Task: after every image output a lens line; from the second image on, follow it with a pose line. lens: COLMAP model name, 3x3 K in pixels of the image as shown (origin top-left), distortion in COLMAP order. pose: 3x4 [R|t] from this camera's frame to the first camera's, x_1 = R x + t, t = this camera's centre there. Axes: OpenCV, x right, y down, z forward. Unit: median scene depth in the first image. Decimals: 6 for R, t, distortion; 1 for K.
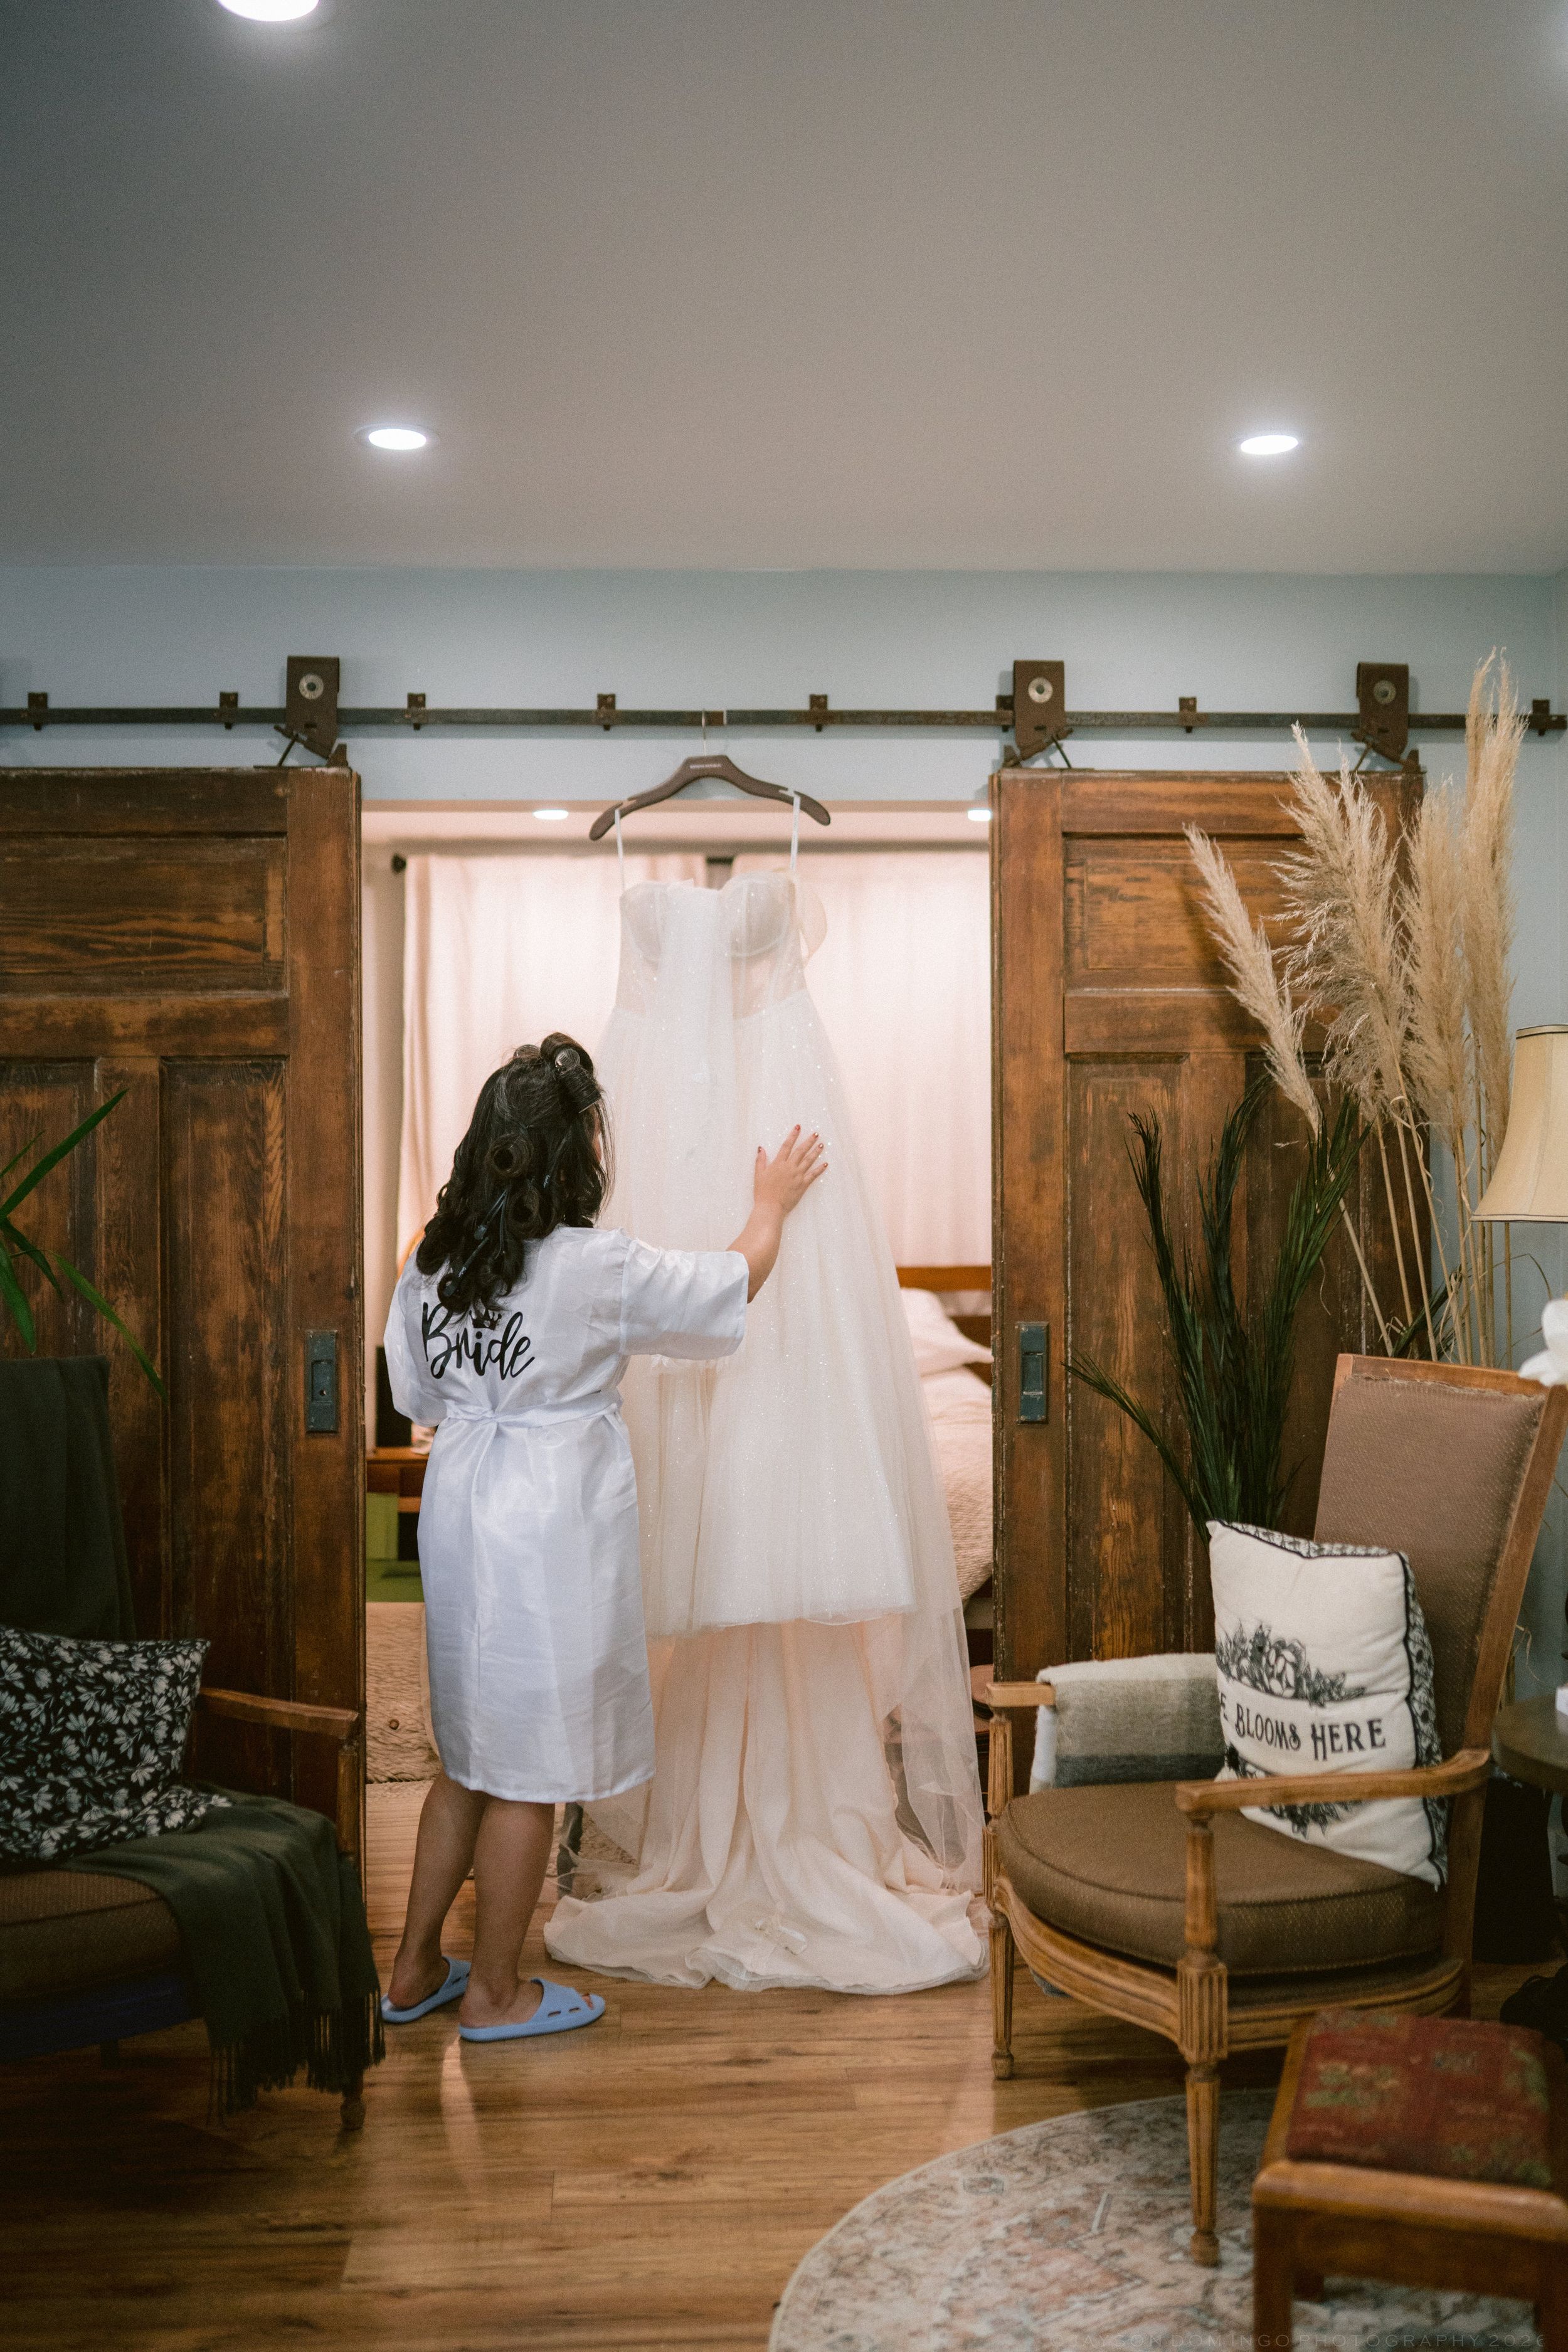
lens RADIAL K [[2267.8, 0, 769.9], [0, 2267.8, 1213.7], [0, 0, 1]] dist [-0.012728, 0.022293]
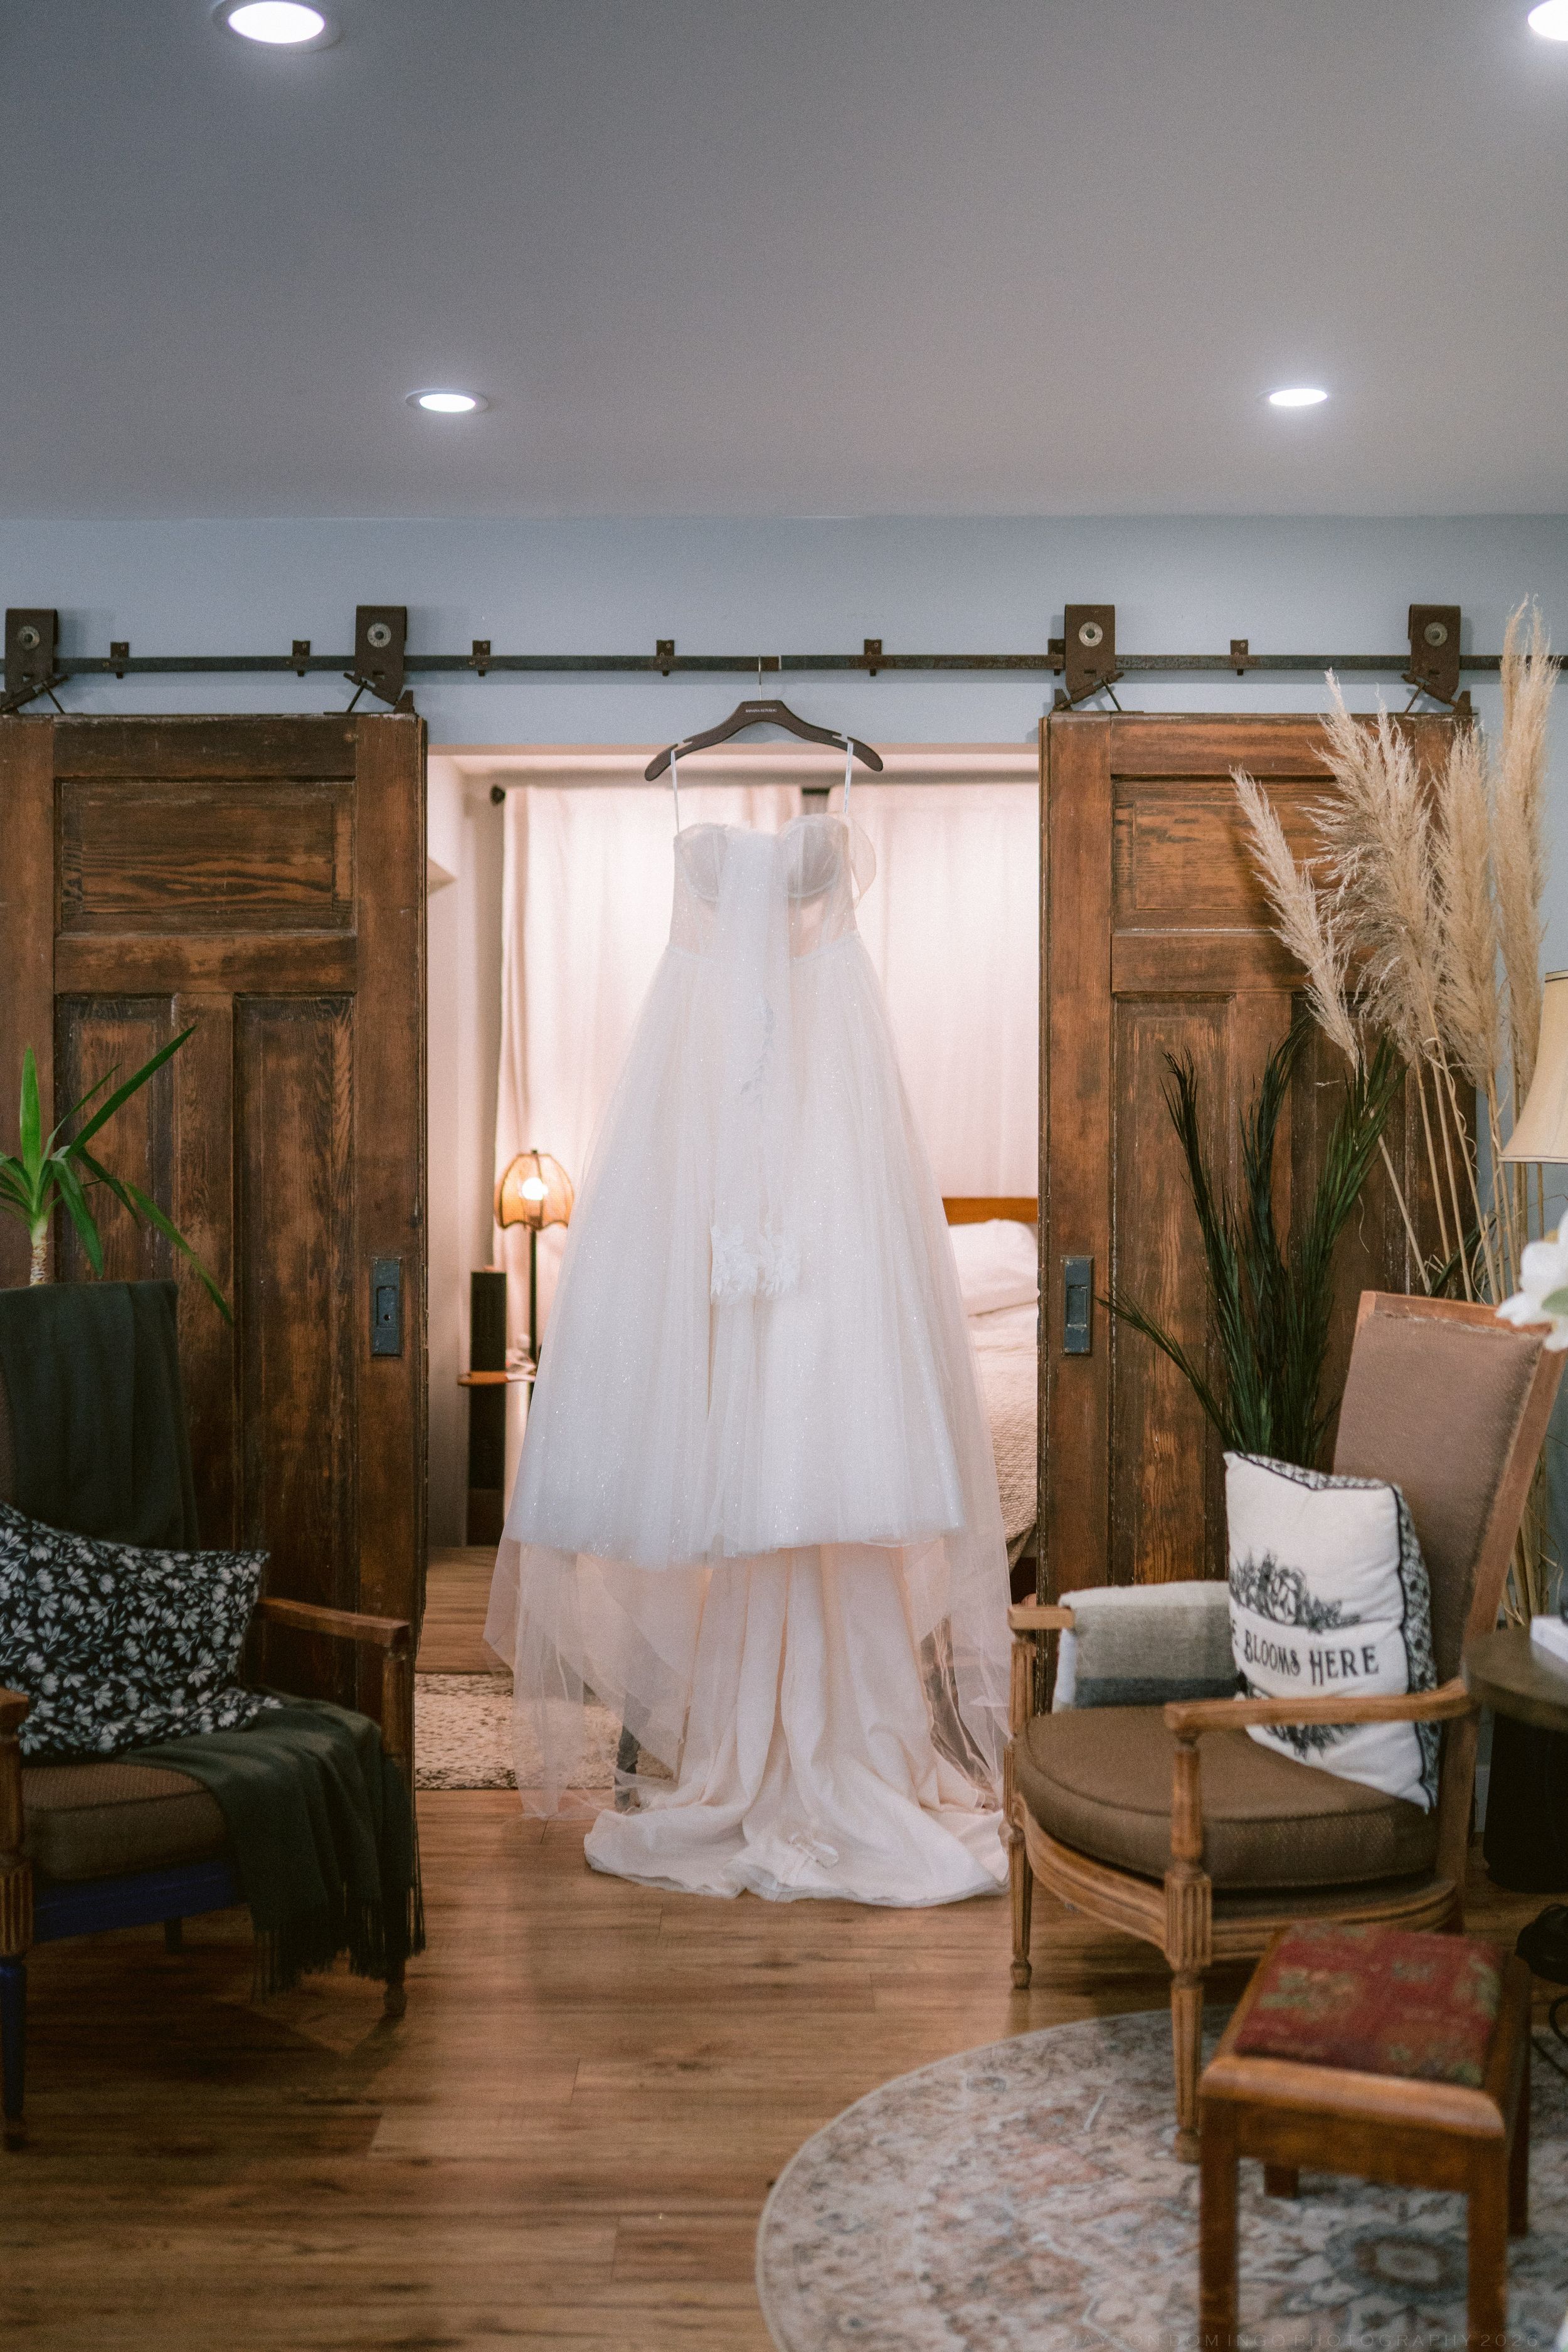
lens RADIAL K [[2315.9, 0, 784.0], [0, 2315.9, 1176.0], [0, 0, 1]] dist [-0.009502, 0.001471]
pose [[0.998278, 0.008250, -0.058072, 0.052762], [-0.007289, 0.999833, 0.016744, -0.005690], [0.058200, -0.016292, 0.998172, -0.055267]]
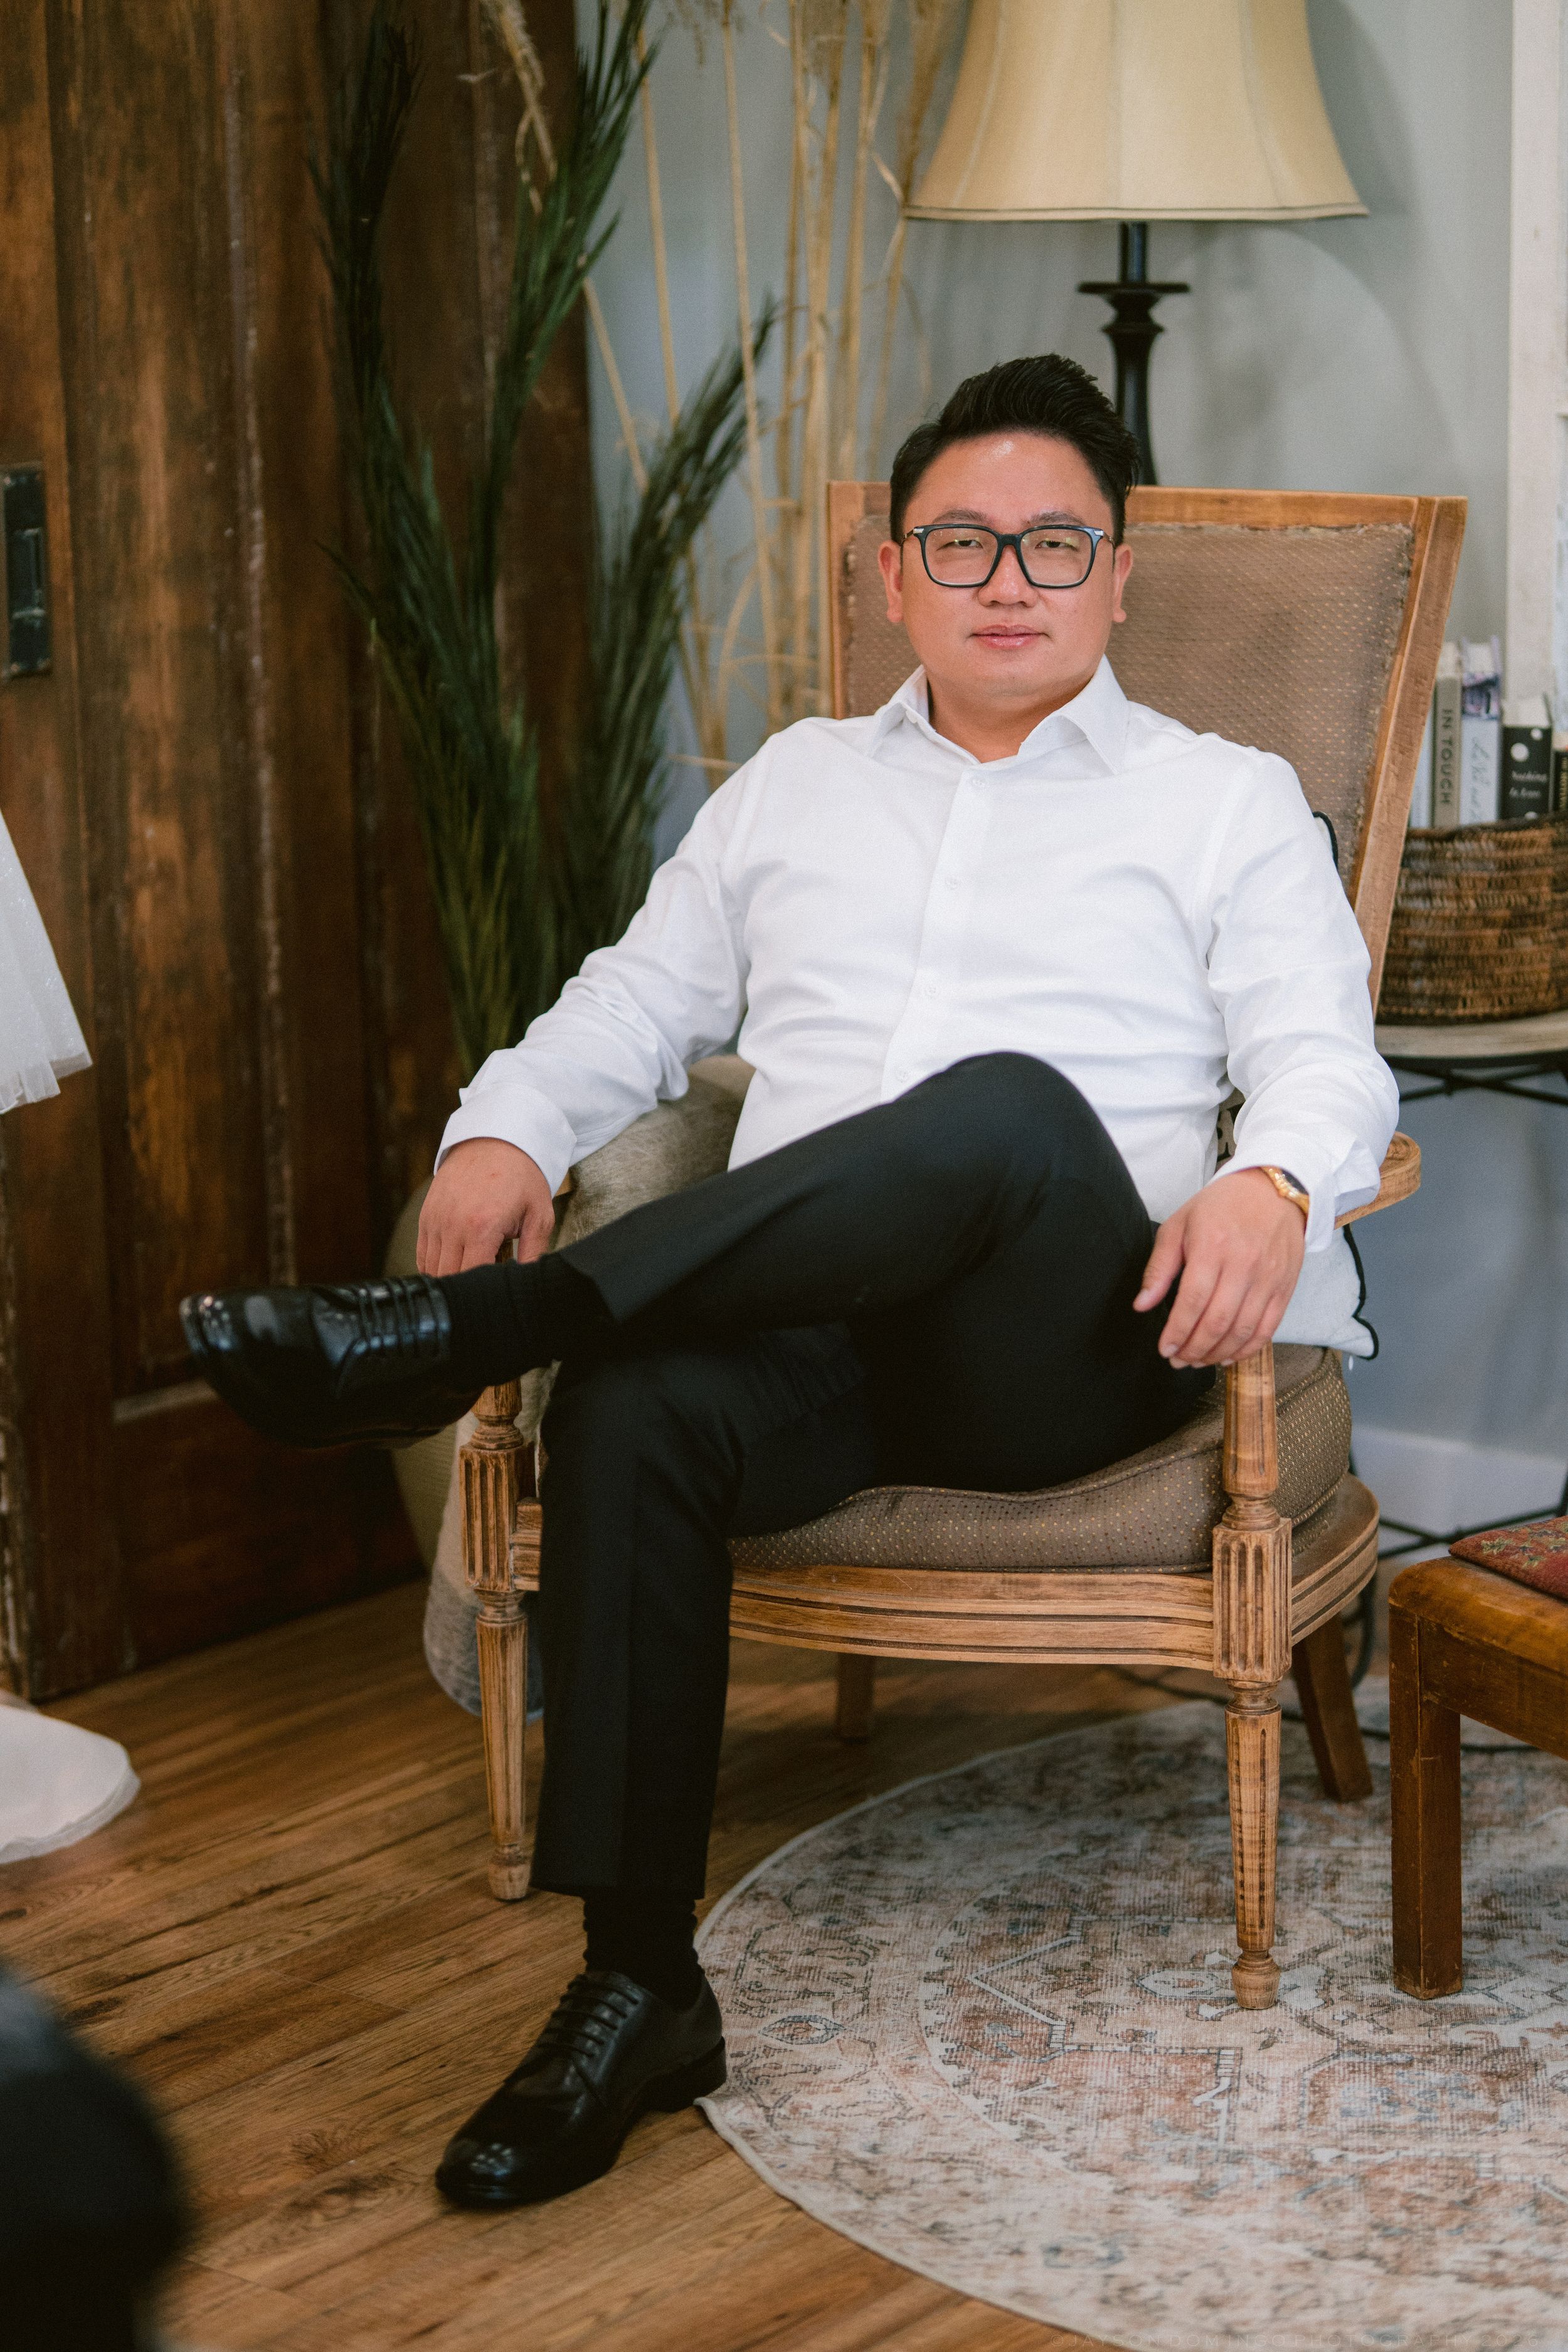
lens RADIAL K [[5576.5, 0, 784.0], [0, 5576.5, 1176.0], [0, 0, 1]] dist [-0.043939, -0.271901]
pose [[0.678152, -0.166406, 0.715834, -0.756320], [0.021437, 0.978093, 0.207064, -0.053274], [-0.734609, -0.125075, 0.666863, 0.102440]]
